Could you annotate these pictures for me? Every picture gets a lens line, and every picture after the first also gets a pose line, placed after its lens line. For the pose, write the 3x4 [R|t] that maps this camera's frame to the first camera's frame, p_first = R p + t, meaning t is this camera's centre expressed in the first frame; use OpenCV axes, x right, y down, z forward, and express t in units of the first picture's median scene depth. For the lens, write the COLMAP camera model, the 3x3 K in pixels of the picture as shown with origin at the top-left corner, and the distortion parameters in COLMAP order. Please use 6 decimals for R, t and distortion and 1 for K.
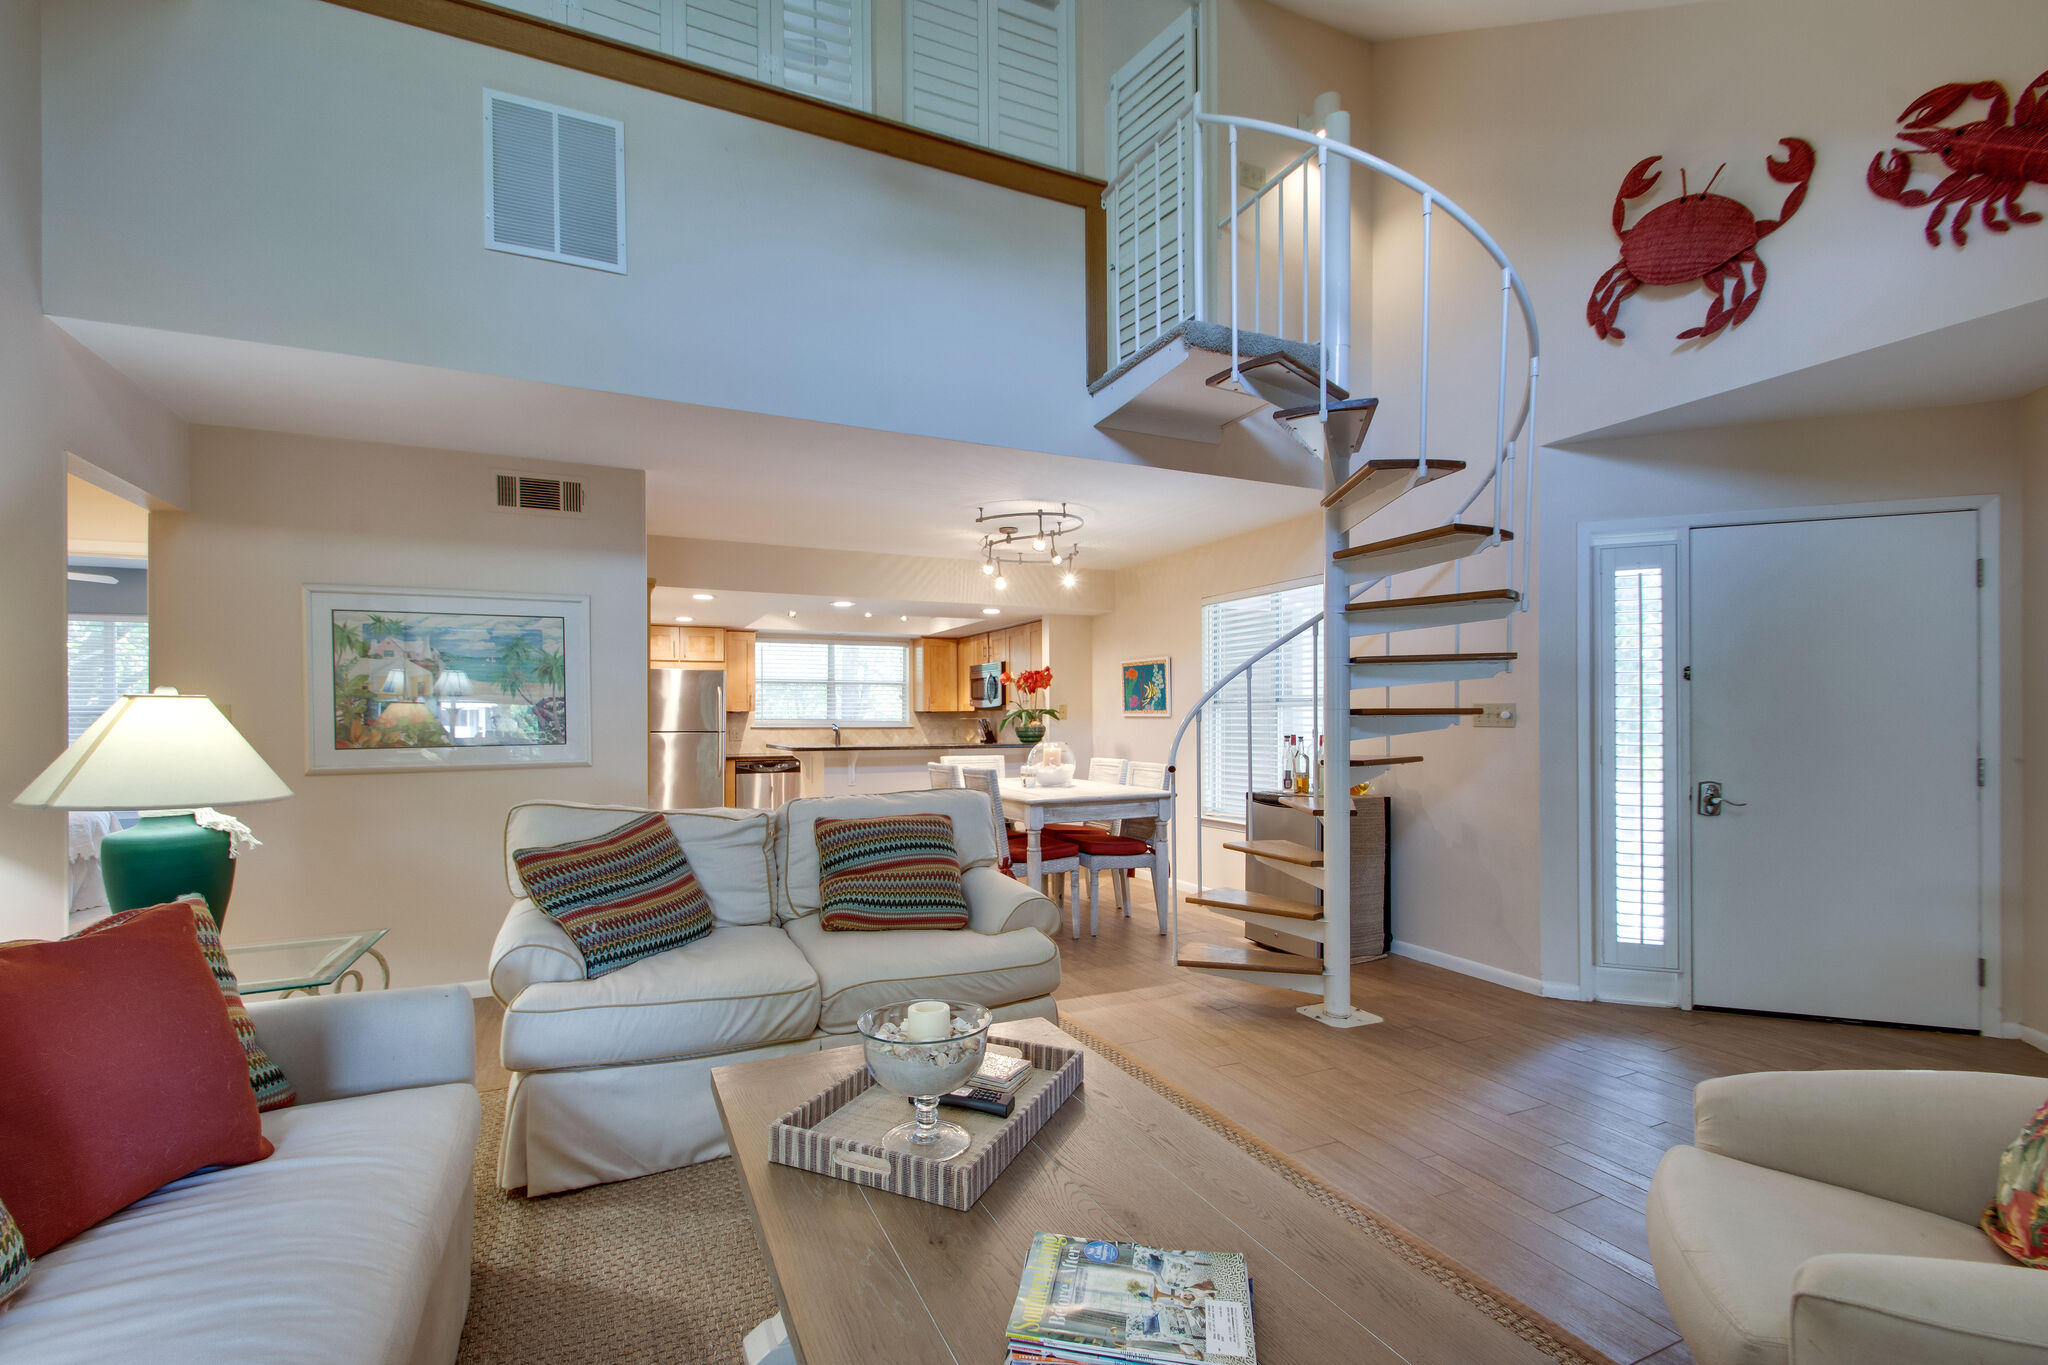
lens RADIAL K [[889.7, 0, 988.1], [0, 889.7, 728.2], [0, 0, 1]] dist [0.000315, -0.000654]
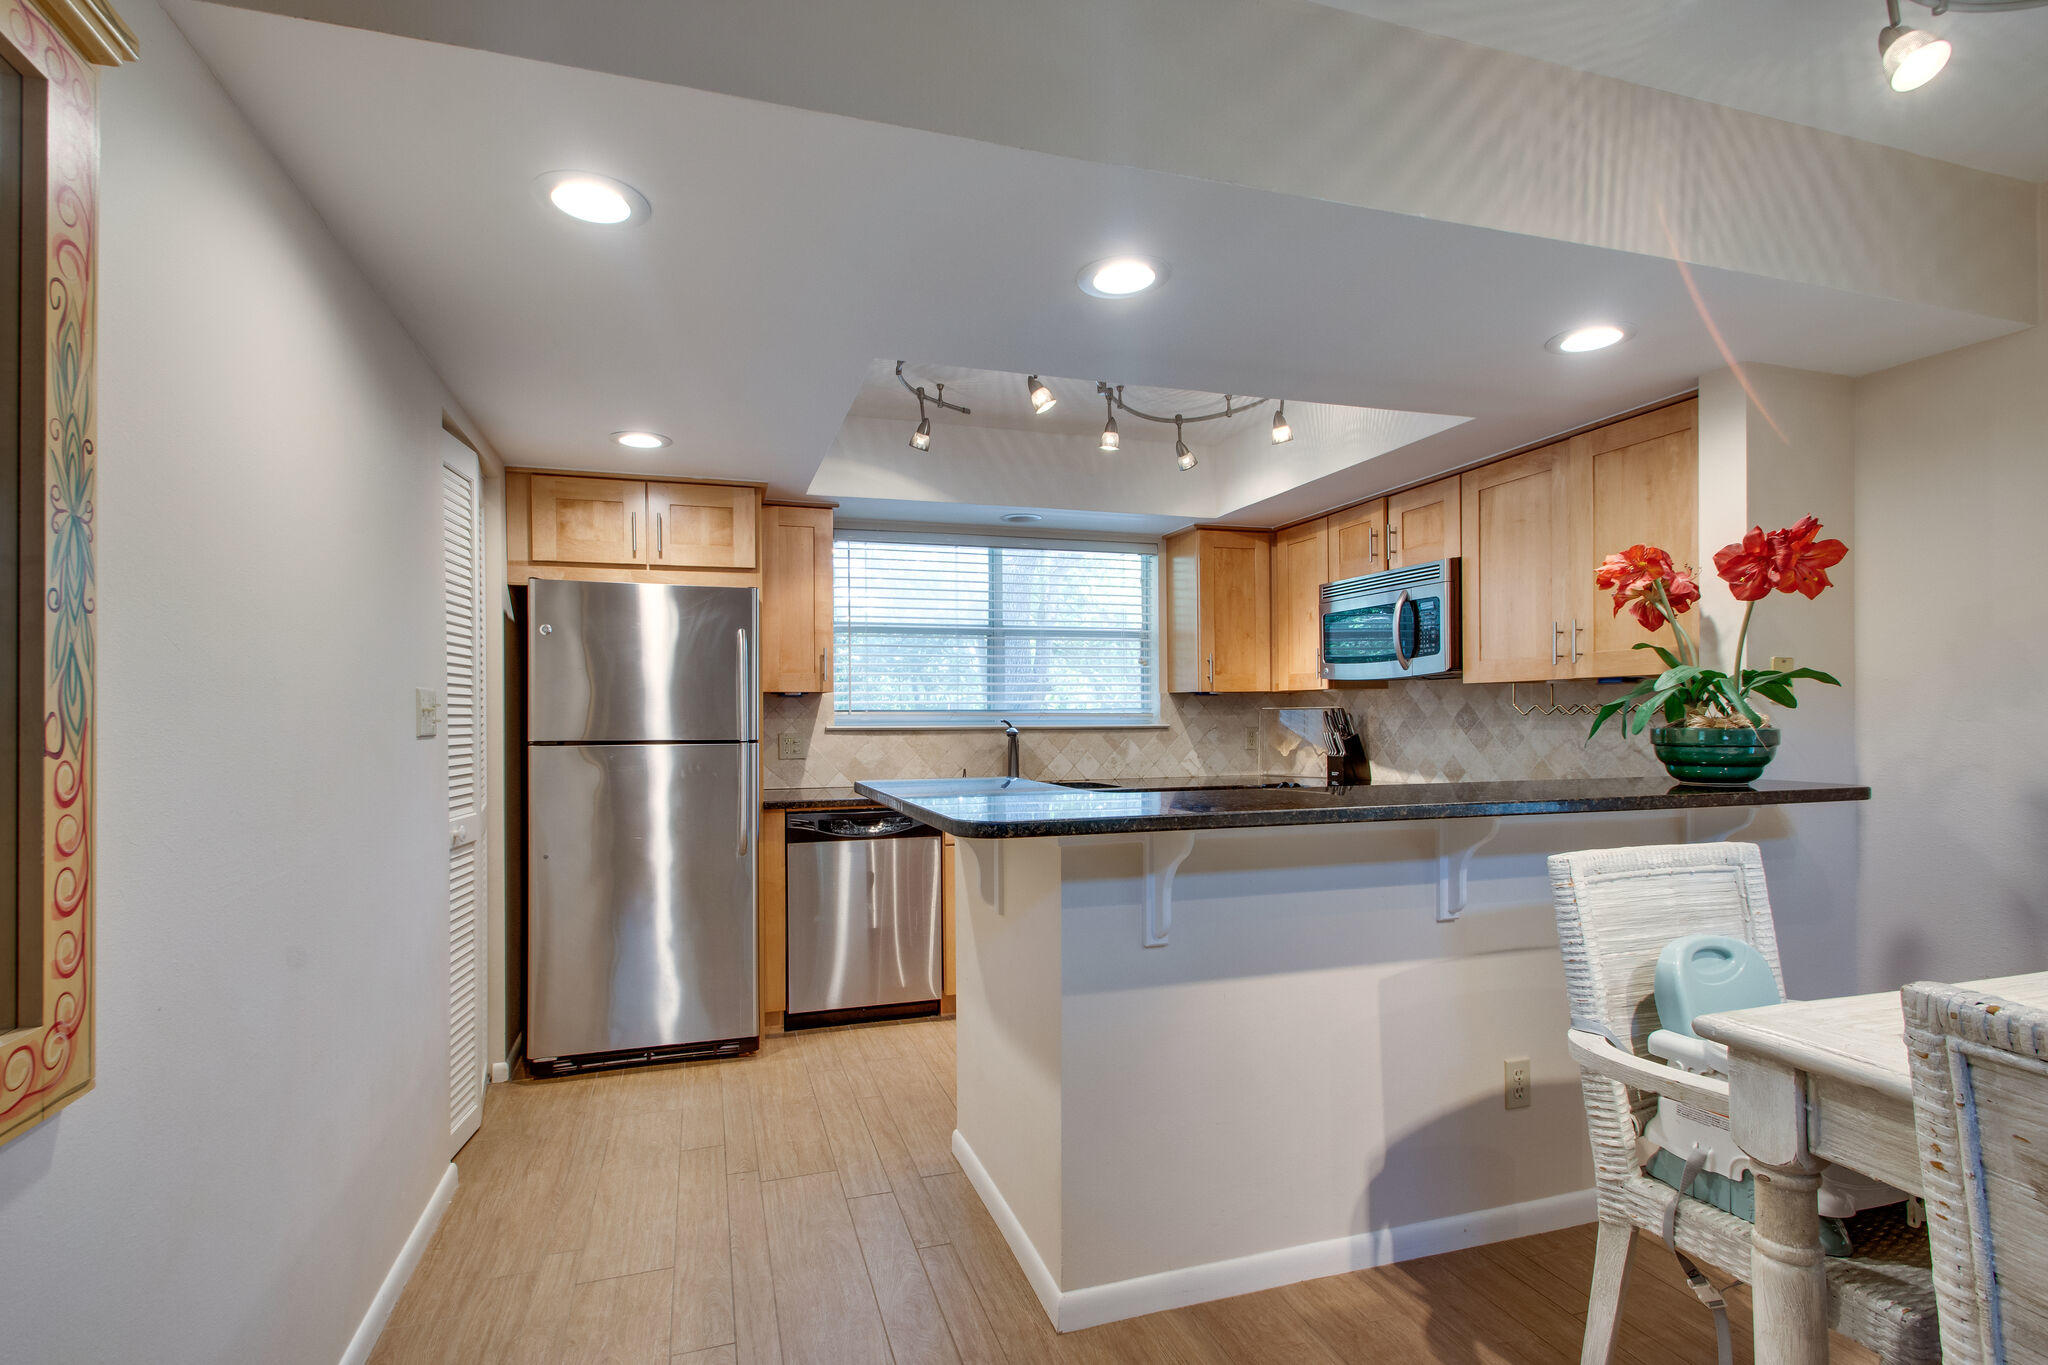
lens RADIAL K [[960.7, 0, 999.1], [0, 960.7, 720.7], [0, 0, 1]] dist [0.032016, -0.020774]
pose [[0.994159, -0.004079, -0.107849, -0.276138], [0.003749, 0.999988, -0.003264, -0.006972], [0.107861, 0.002840, 0.994162, 1.146613]]
